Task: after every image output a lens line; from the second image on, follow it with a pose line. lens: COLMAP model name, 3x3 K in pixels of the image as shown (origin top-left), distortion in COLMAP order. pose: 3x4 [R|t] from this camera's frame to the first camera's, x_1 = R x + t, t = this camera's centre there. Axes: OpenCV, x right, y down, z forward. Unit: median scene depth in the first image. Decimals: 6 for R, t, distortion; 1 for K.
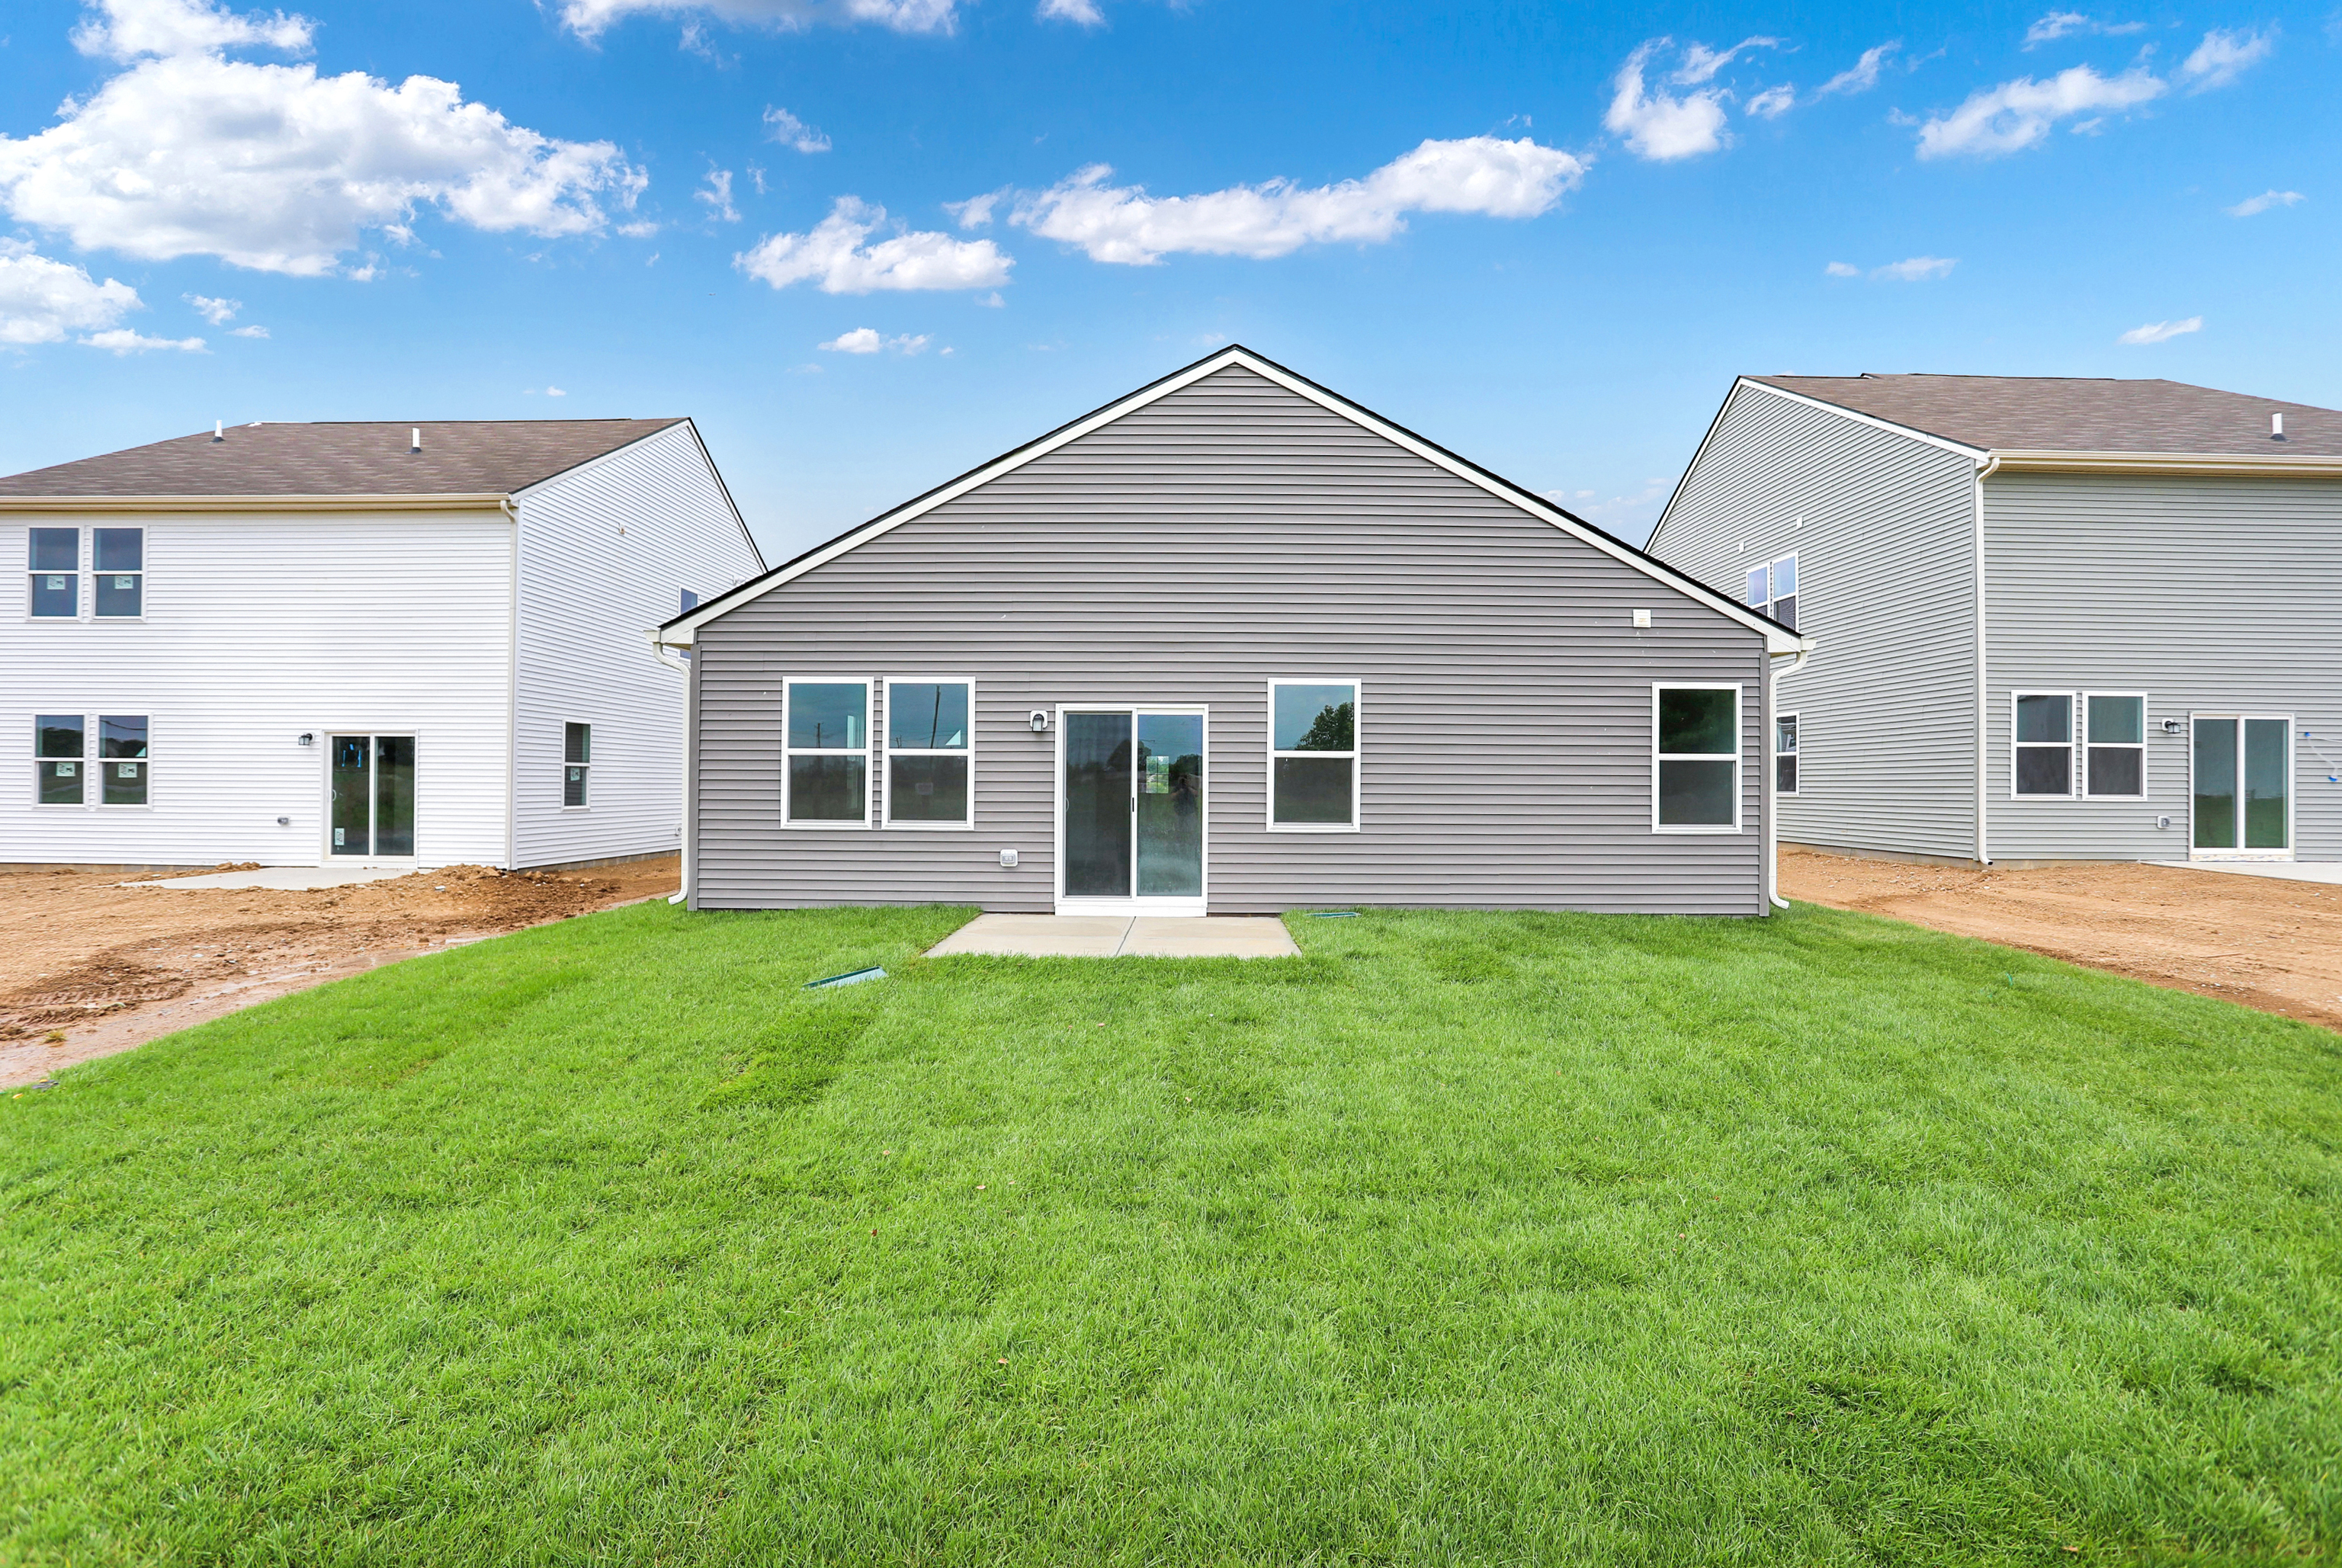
lens RADIAL K [[1128.0, 0, 1170.6], [0, 1128.0, 779.1], [0, 0, 1]] dist [-0.014407, 0.000611]
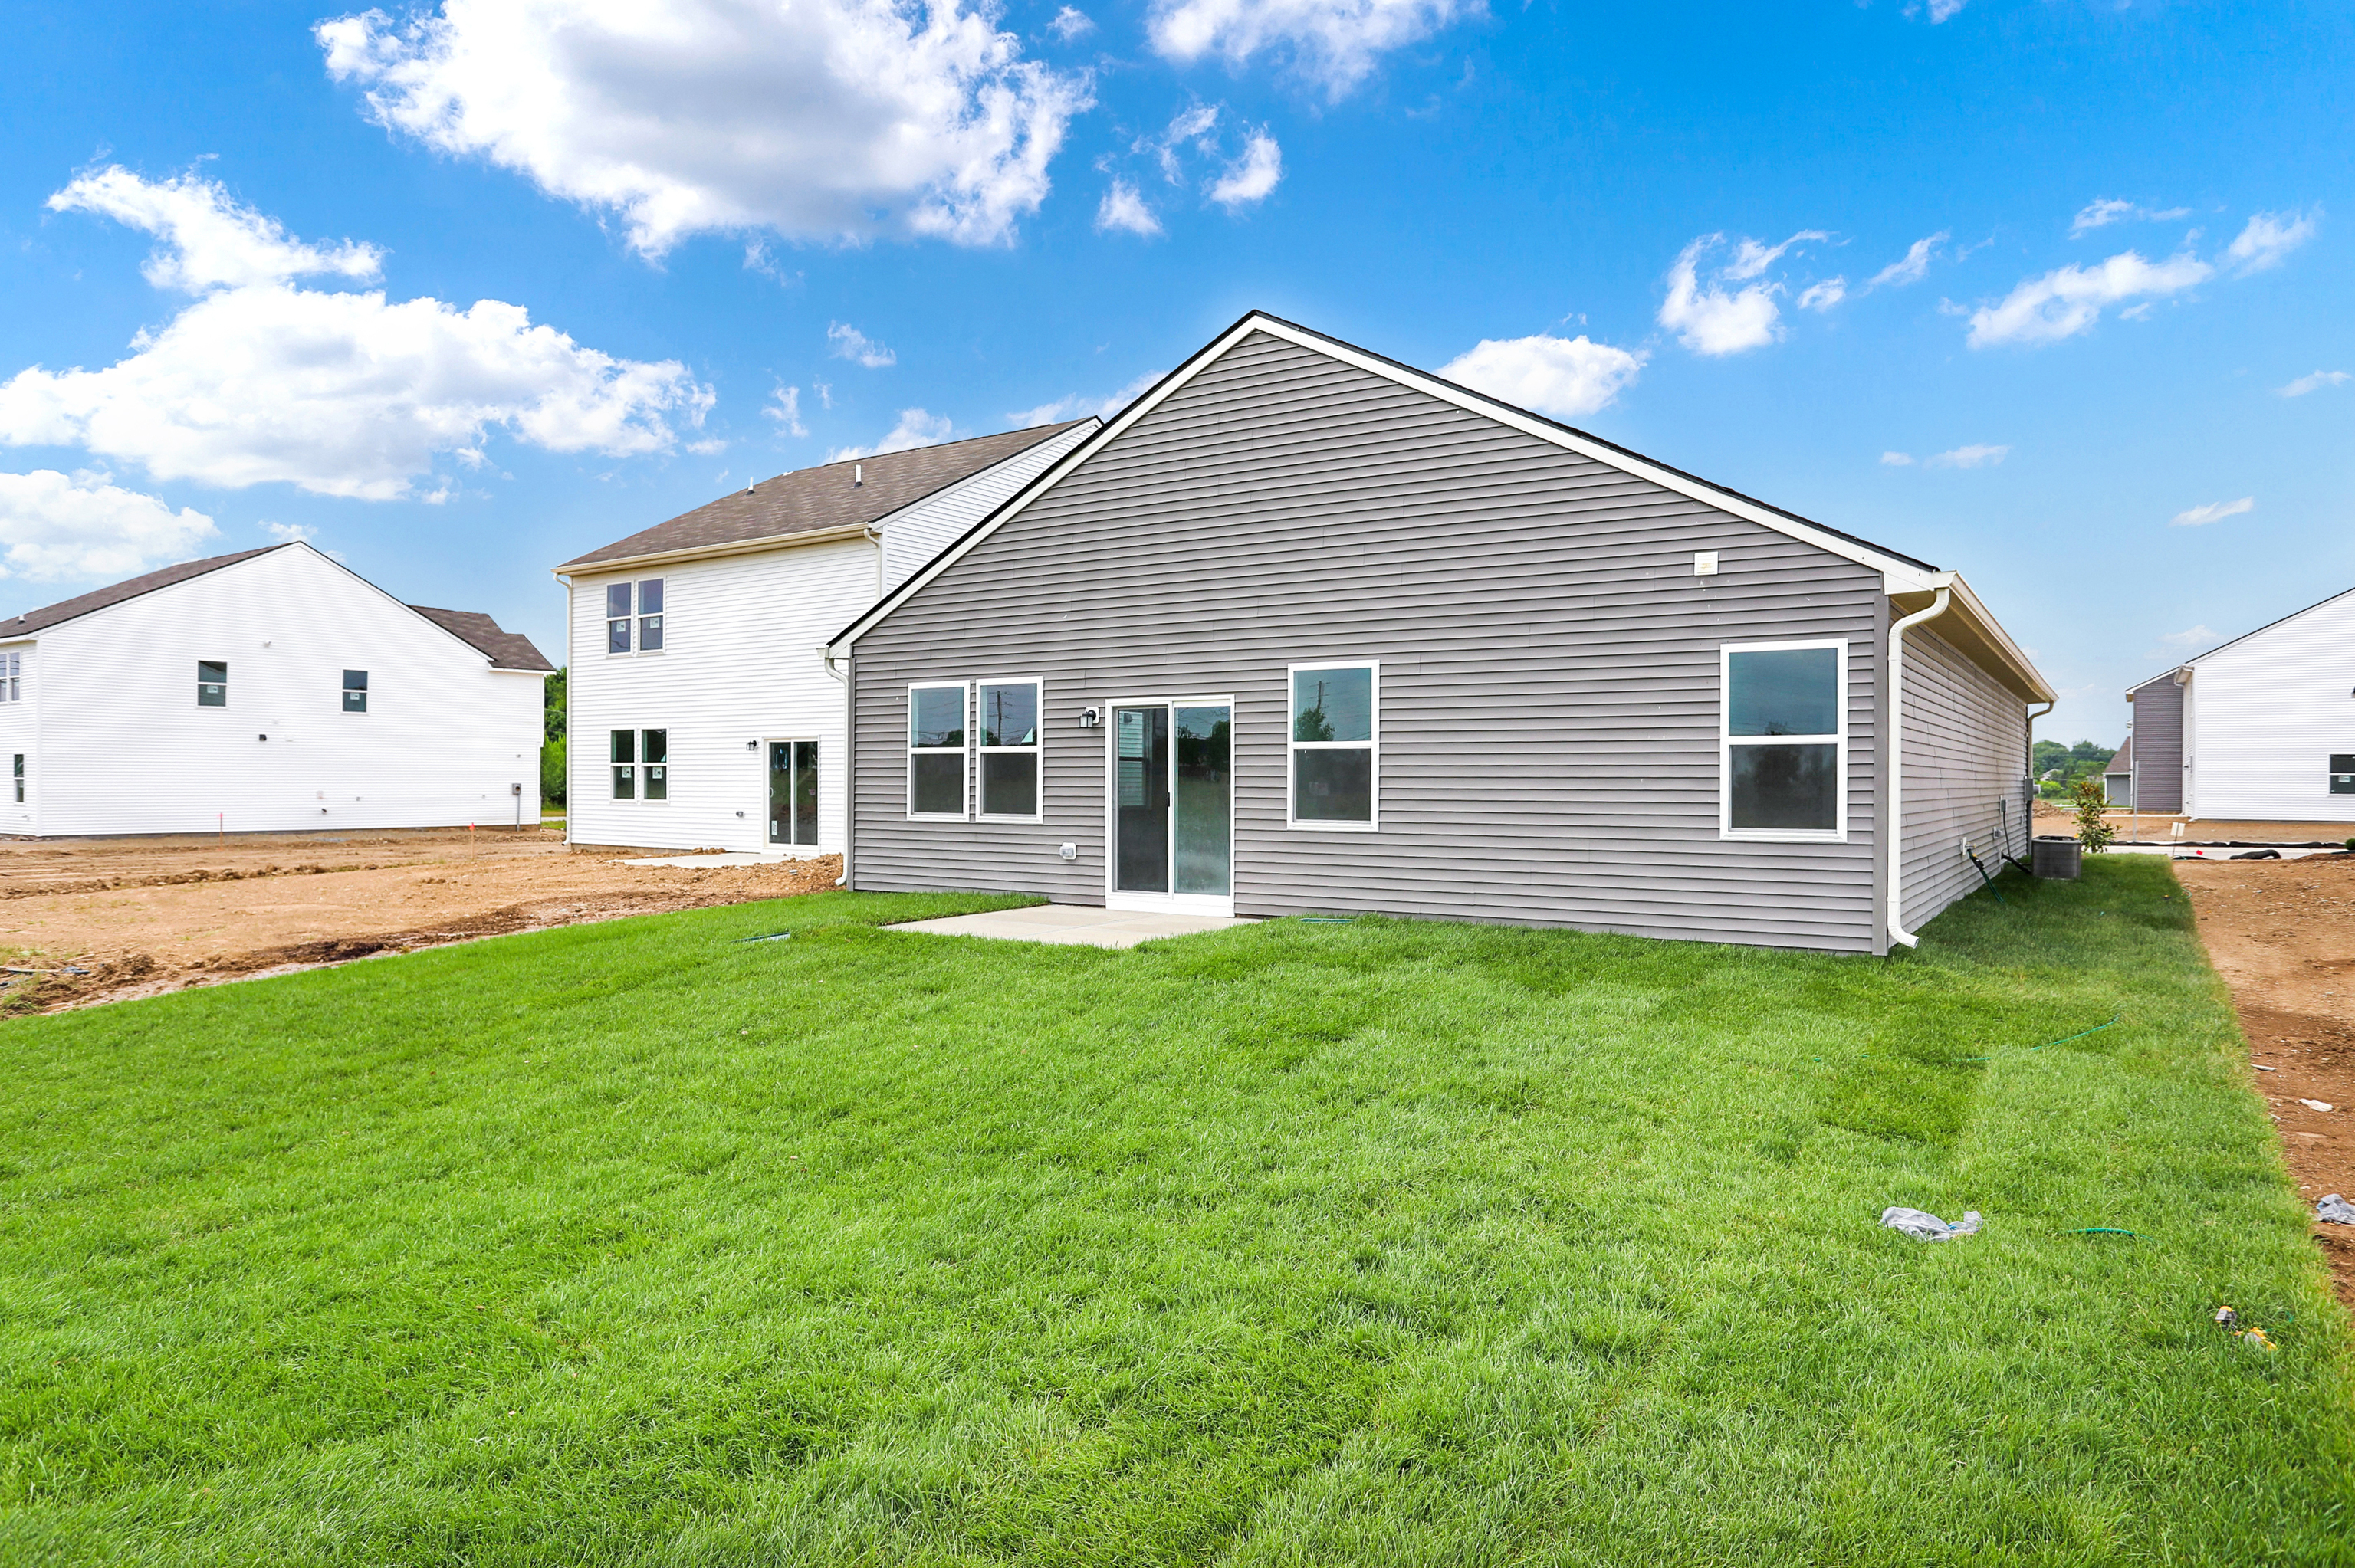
lens RADIAL K [[1440.1, 0, 1177.5], [0, 1440.1, 784.0], [0, 0, 1]] dist [0.001525, -0.000256]
pose [[0.832035, -0.002597, -0.554718, 0.665998], [0.004520, 0.999988, 0.002098, 0.006340], [0.554705, -0.004253, 0.832036, -0.036846]]
